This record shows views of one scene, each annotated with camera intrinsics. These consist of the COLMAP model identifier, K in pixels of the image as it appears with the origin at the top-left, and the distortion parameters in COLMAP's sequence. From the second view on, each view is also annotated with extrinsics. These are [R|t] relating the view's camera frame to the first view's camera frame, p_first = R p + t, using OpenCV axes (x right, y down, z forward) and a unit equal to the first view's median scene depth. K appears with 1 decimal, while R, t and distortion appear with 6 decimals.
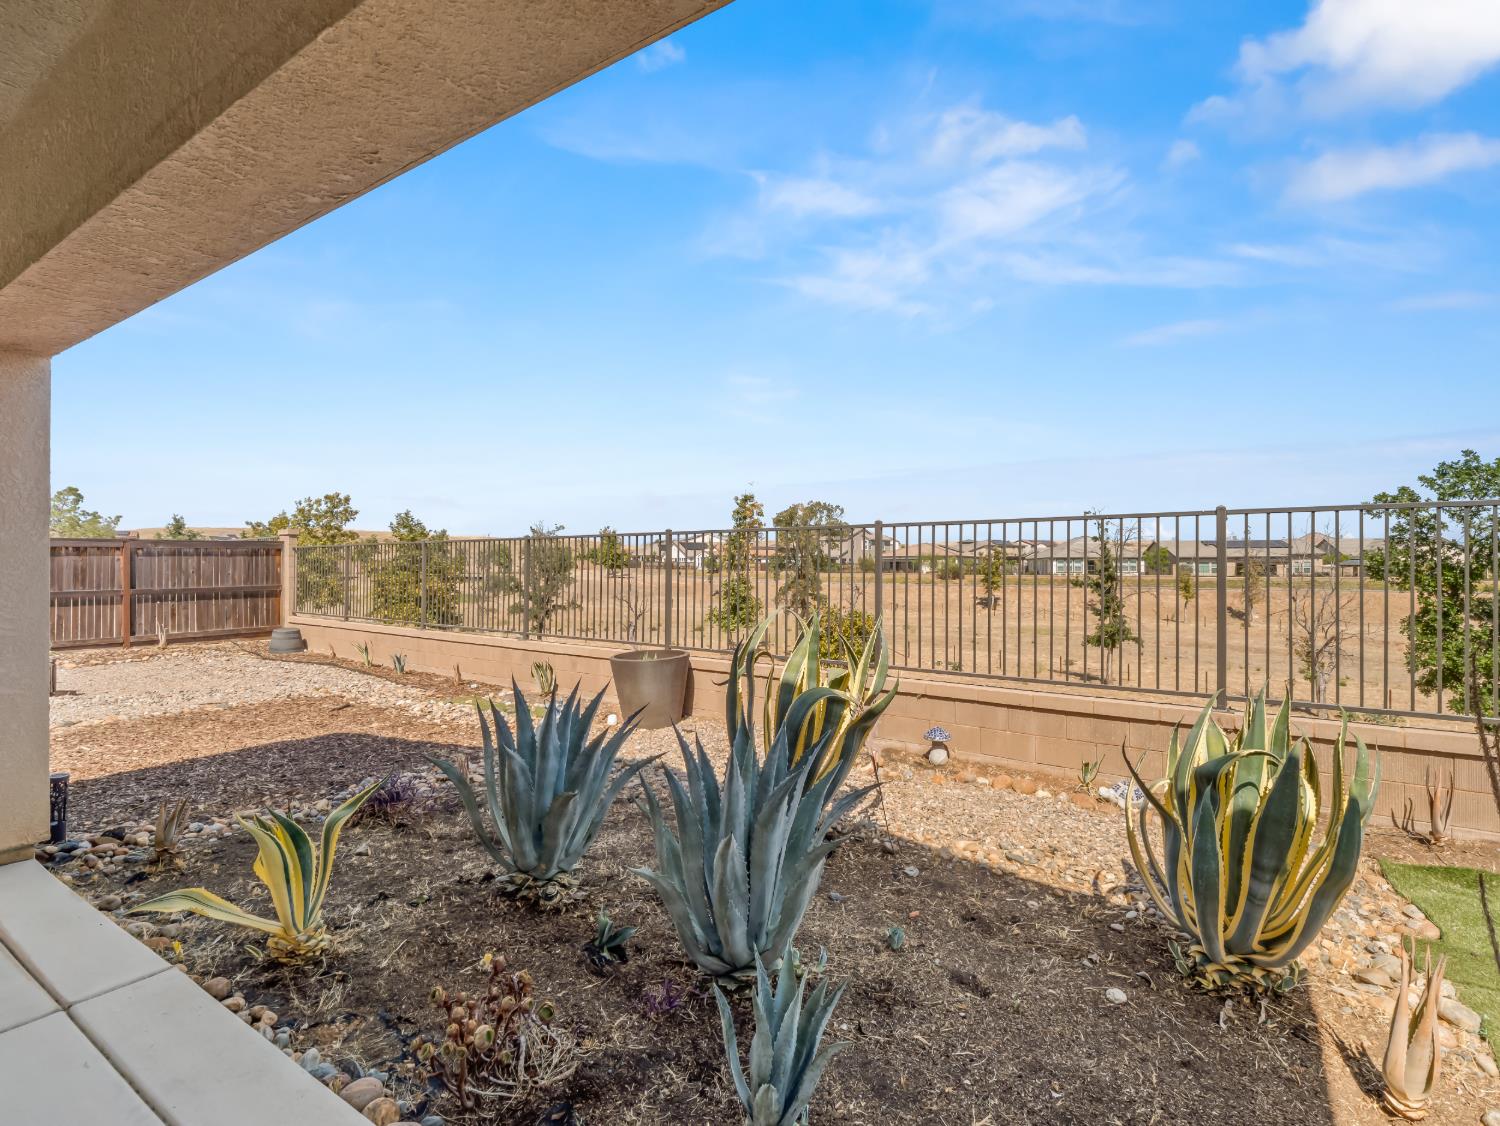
lens RADIAL K [[725.2, 0, 744.6], [0, 725.2, 563.7], [0, 0, 1]] dist [-0.011107, -0.002390]
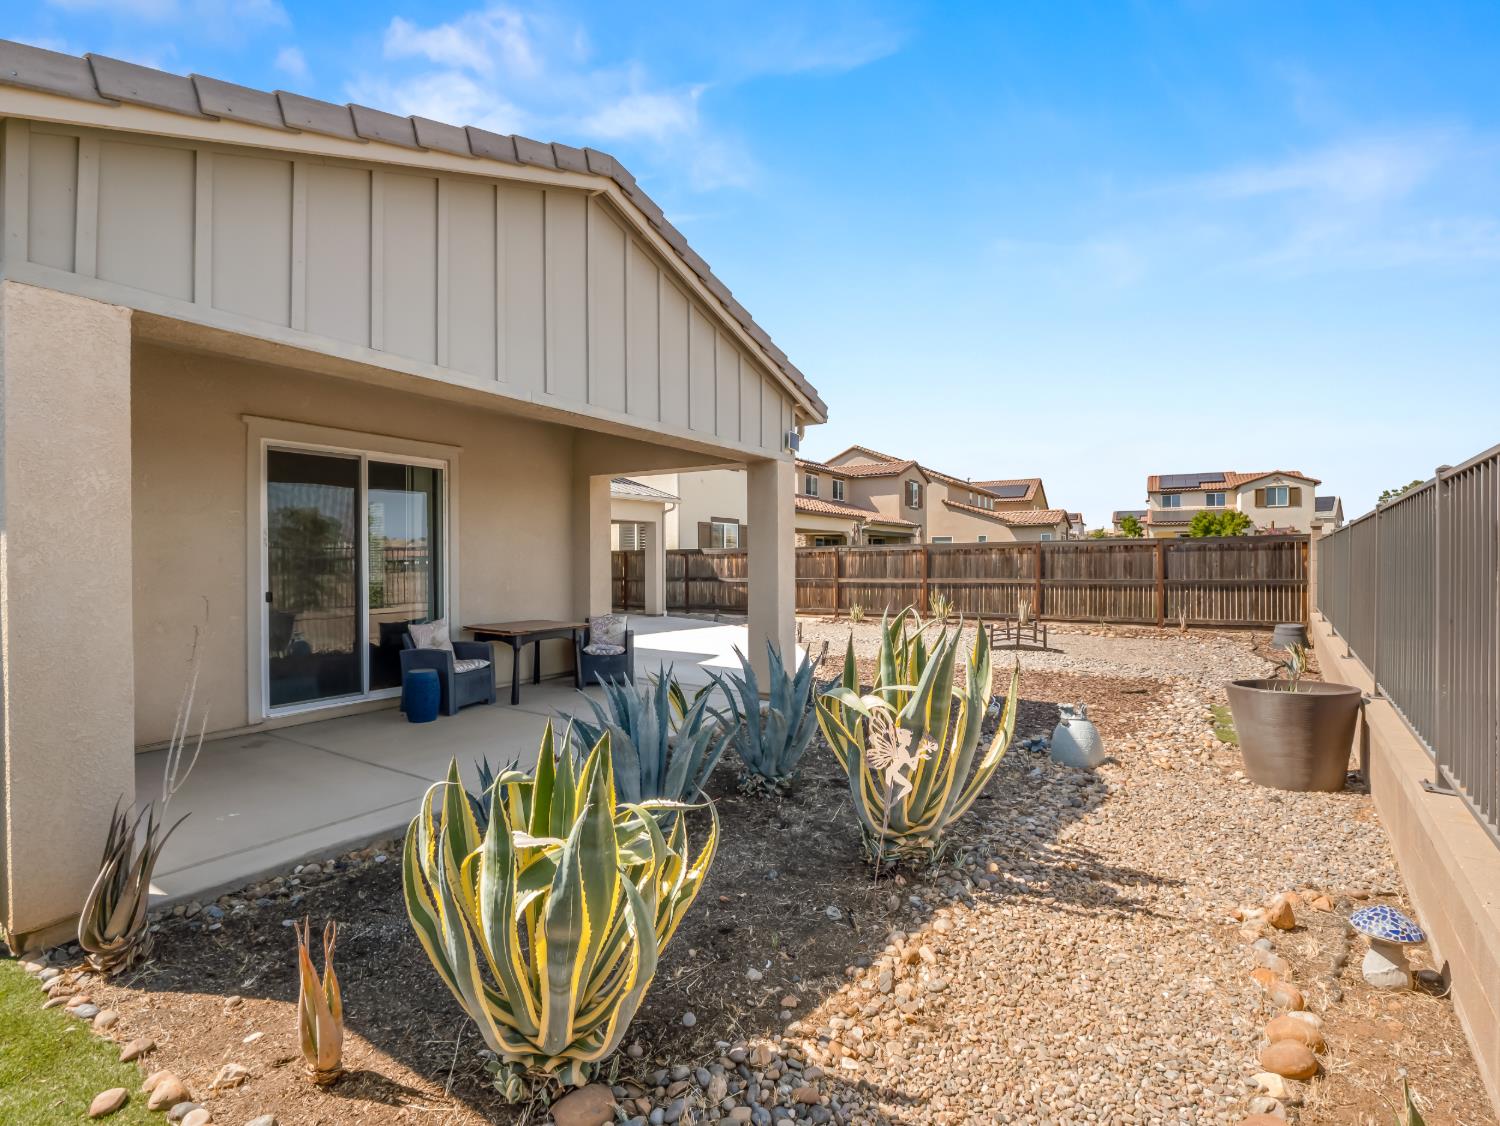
lens RADIAL K [[725.2, 0, 748.5], [0, 725.2, 567.4], [0, 0, 1]] dist [-0.011107, -0.002390]
pose [[0.011975, 0.010241, -0.999876, 0.348419], [0.003832, 0.999940, 0.010288, 0.000223], [0.999921, -0.003955, 0.011935, 0.282644]]
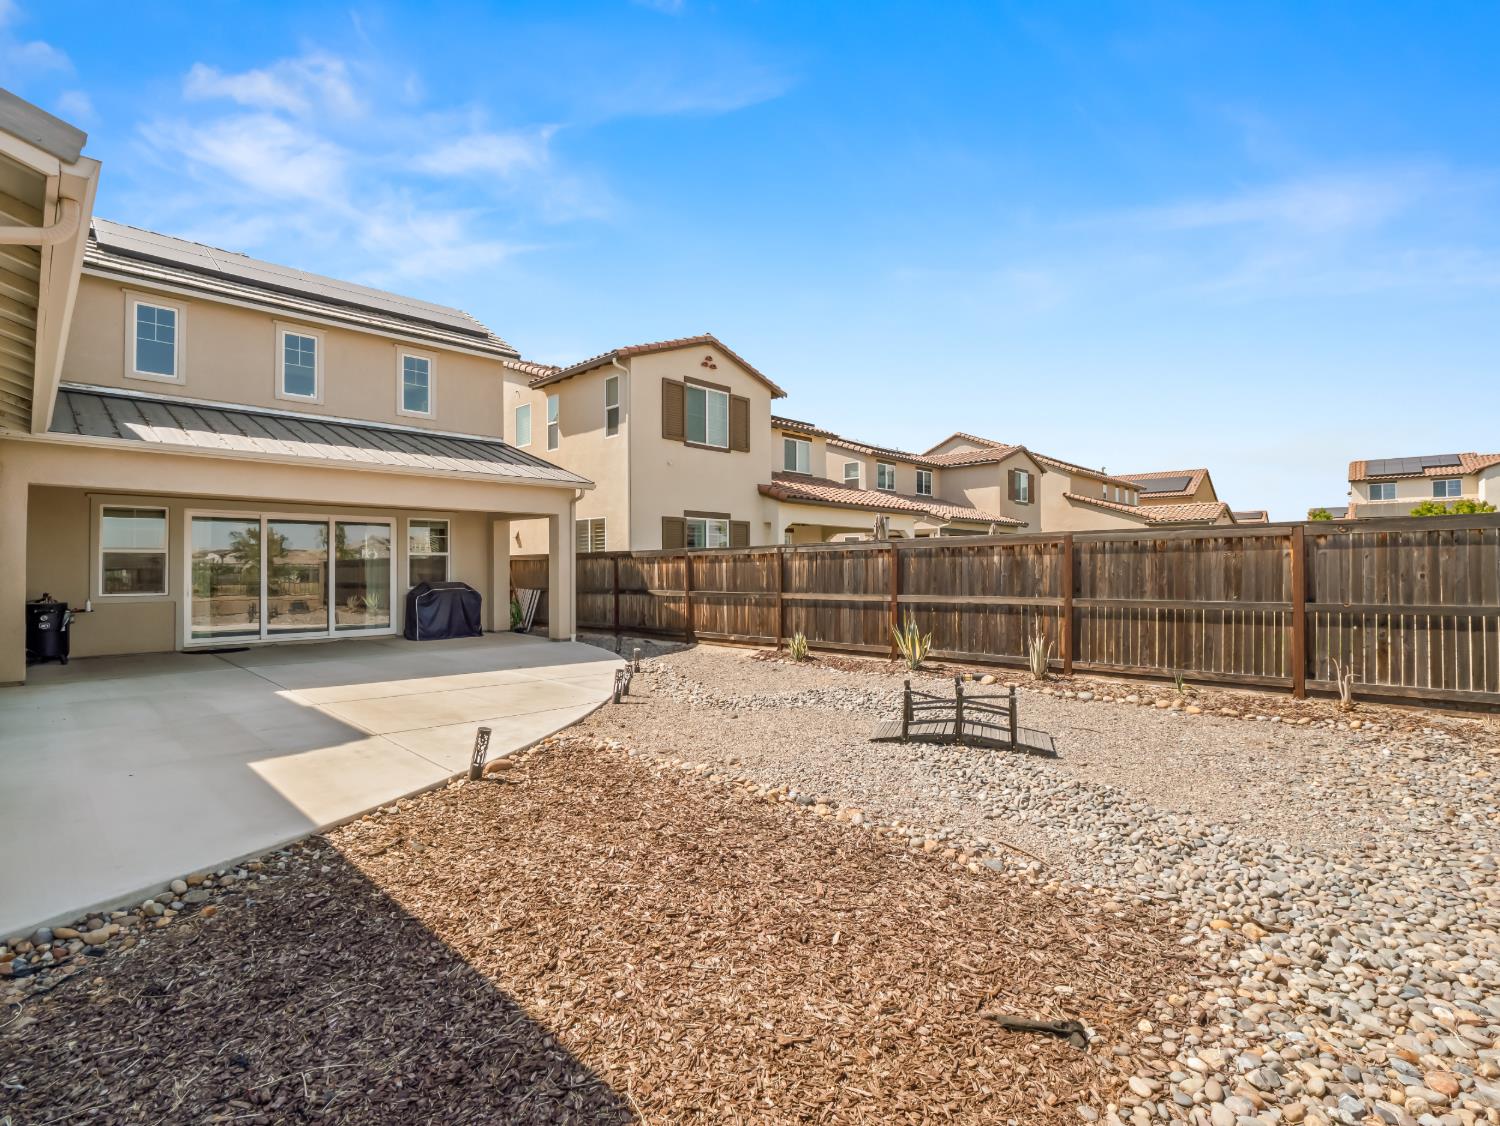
lens RADIAL K [[725.2, 0, 756.4], [0, 725.2, 568.4], [0, 0, 1]] dist [-0.011107, -0.002390]
pose [[-0.183306, 0.002860, -0.983052, -0.160361], [0.003314, 0.999992, 0.002292, 0.002988], [0.983050, -0.002837, -0.183314, 0.642340]]
